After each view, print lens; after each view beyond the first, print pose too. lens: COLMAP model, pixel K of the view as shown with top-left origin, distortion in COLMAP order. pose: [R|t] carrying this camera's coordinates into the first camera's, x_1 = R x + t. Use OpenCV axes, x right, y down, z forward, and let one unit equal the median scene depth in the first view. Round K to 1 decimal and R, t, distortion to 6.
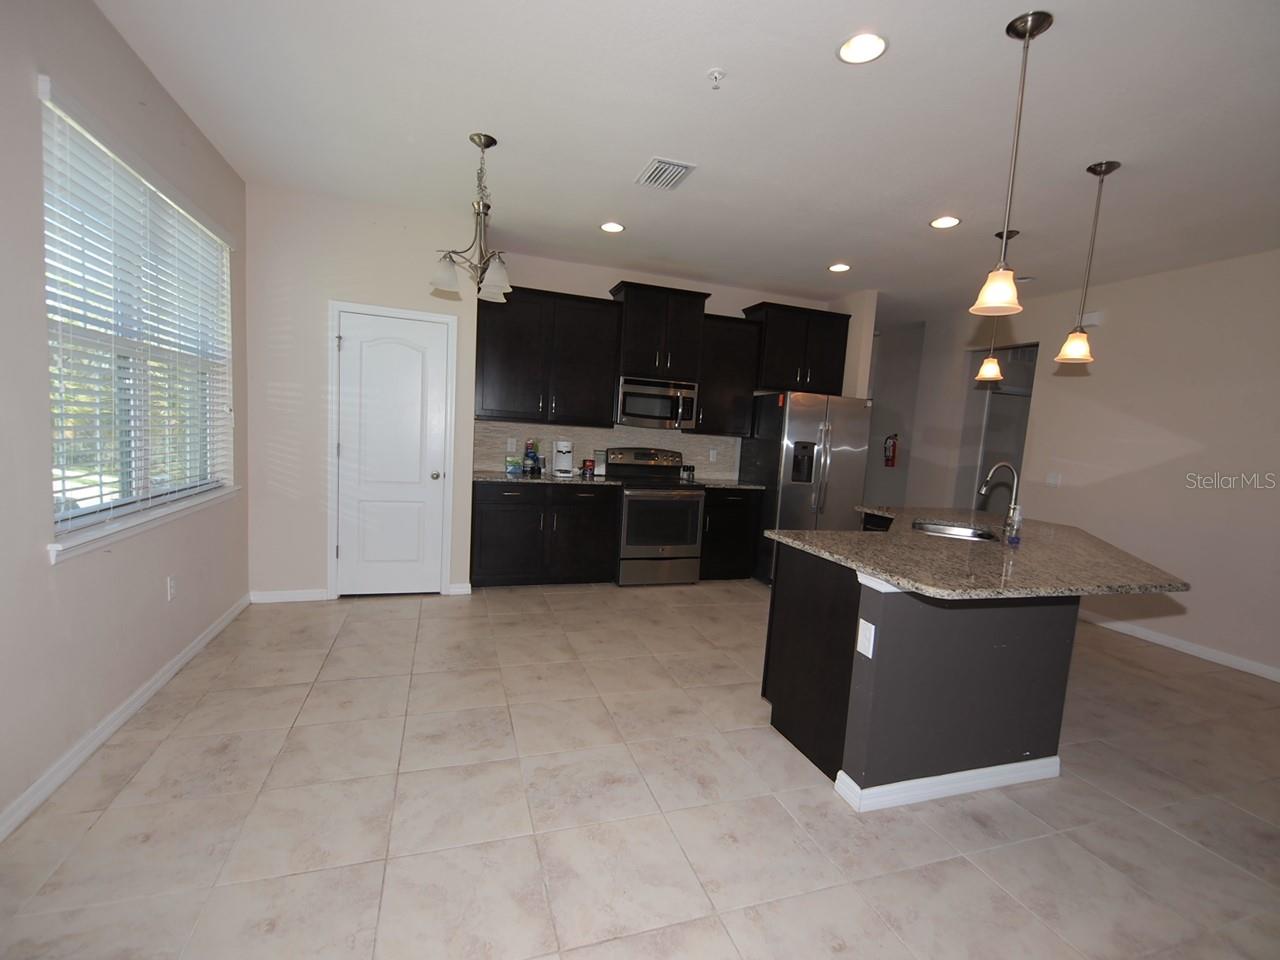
lens RADIAL K [[576.0, 0, 642.2], [0, 576.0, 492.2], [0, 0, 1]] dist [0.009038, -0.011410]
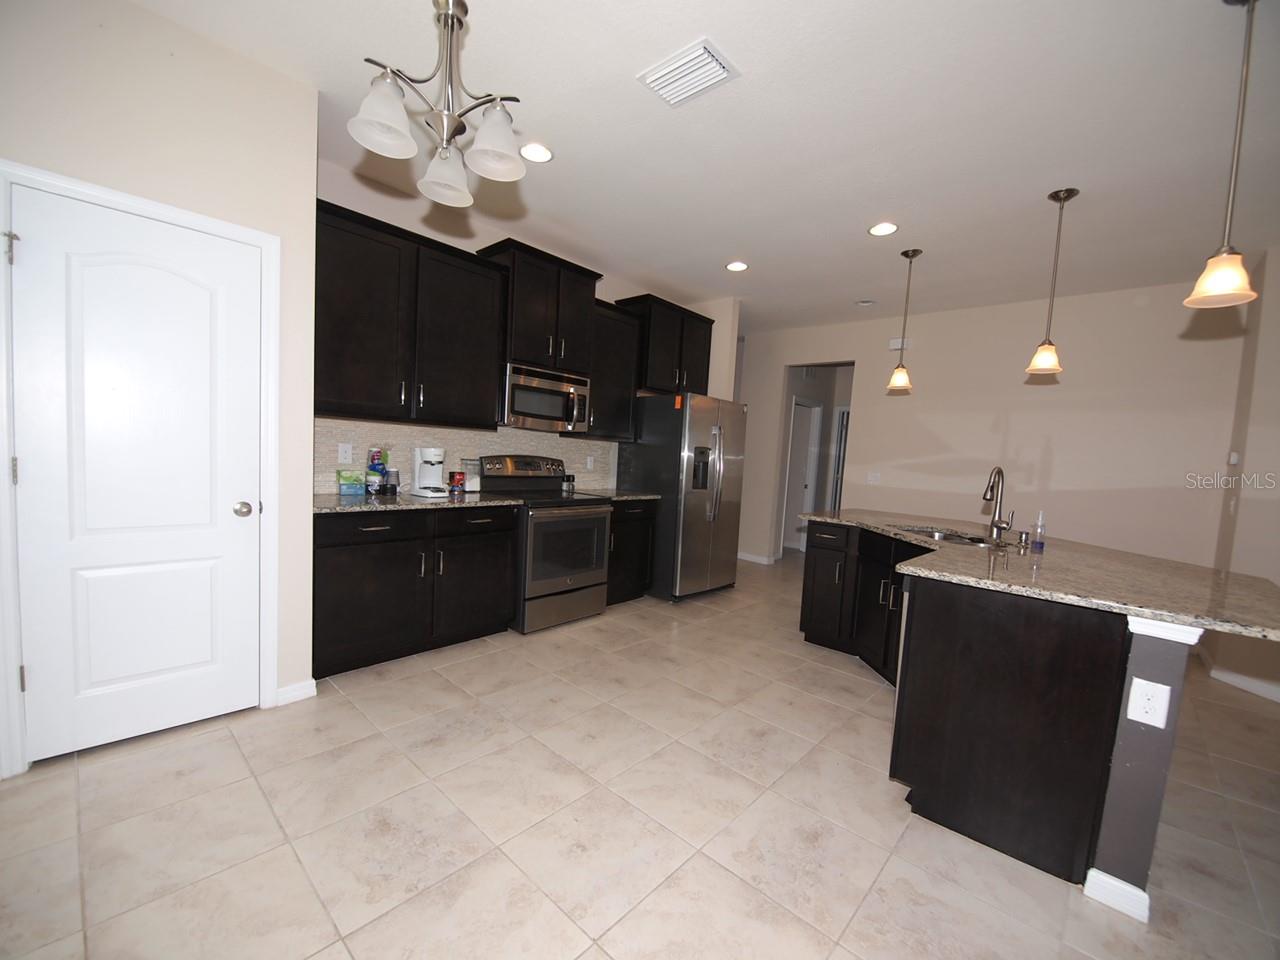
lens RADIAL K [[520.0, 0, 640.3], [0, 520.0, 492.1], [0, 0, 1]] dist [0.007411, -0.009510]
pose [[0.875139, -0.046974, 0.481586, -0.264471], [0.046030, 0.998845, 0.013782, -0.035329], [-0.481677, 0.010107, 0.876290, 0.355290]]
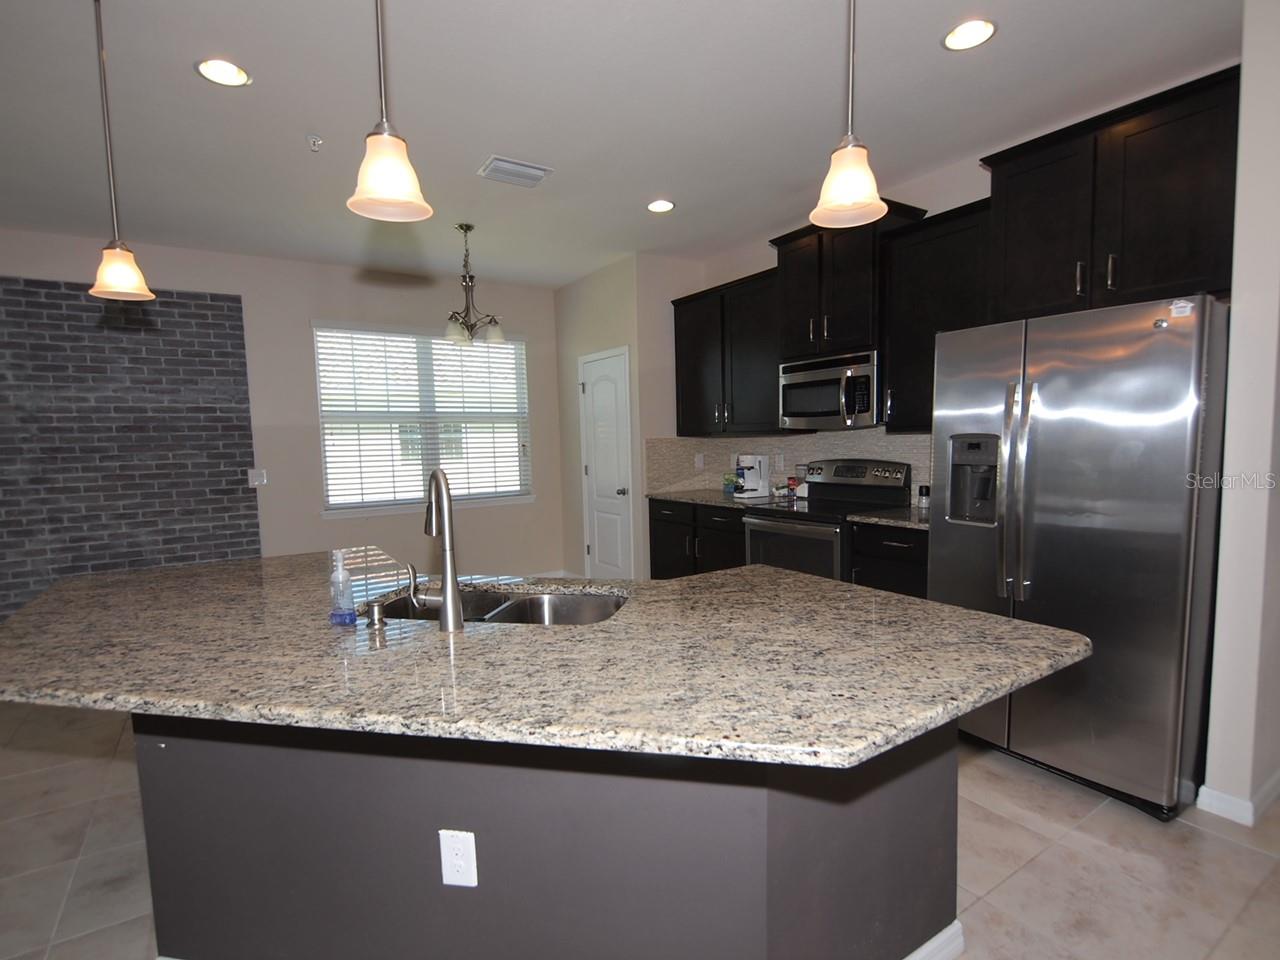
lens RADIAL K [[634.5, 0, 642.1], [0, 634.5, 493.8], [0, 0, 1]] dist [0.012985, -0.014019]
pose [[0.251730, 0.017286, -0.967643, 0.839039], [-0.058621, 0.998277, 0.002583, -0.030510], [0.966020, 0.056074, 0.252310, 0.735021]]
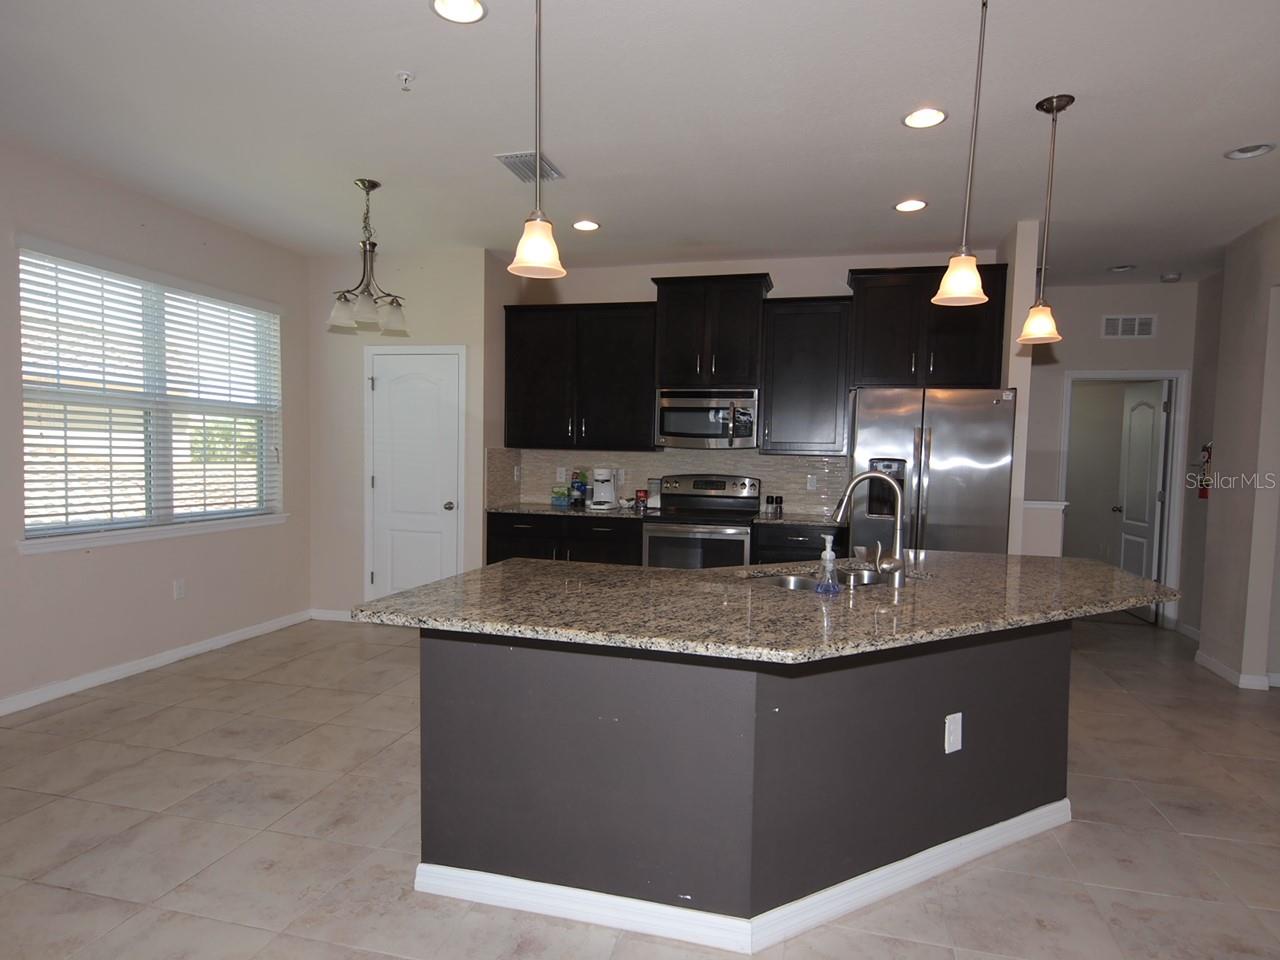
lens RADIAL K [[732.6, 0, 642.7], [0, 732.6, 493.6], [0, 0, 1]] dist [0.020315, -0.015013]
pose [[0.840397, -0.013813, -0.541795, 0.608778], [-0.025475, 0.997564, -0.064946, 0.023191], [0.541372, 0.068383, 0.837998, 0.123601]]
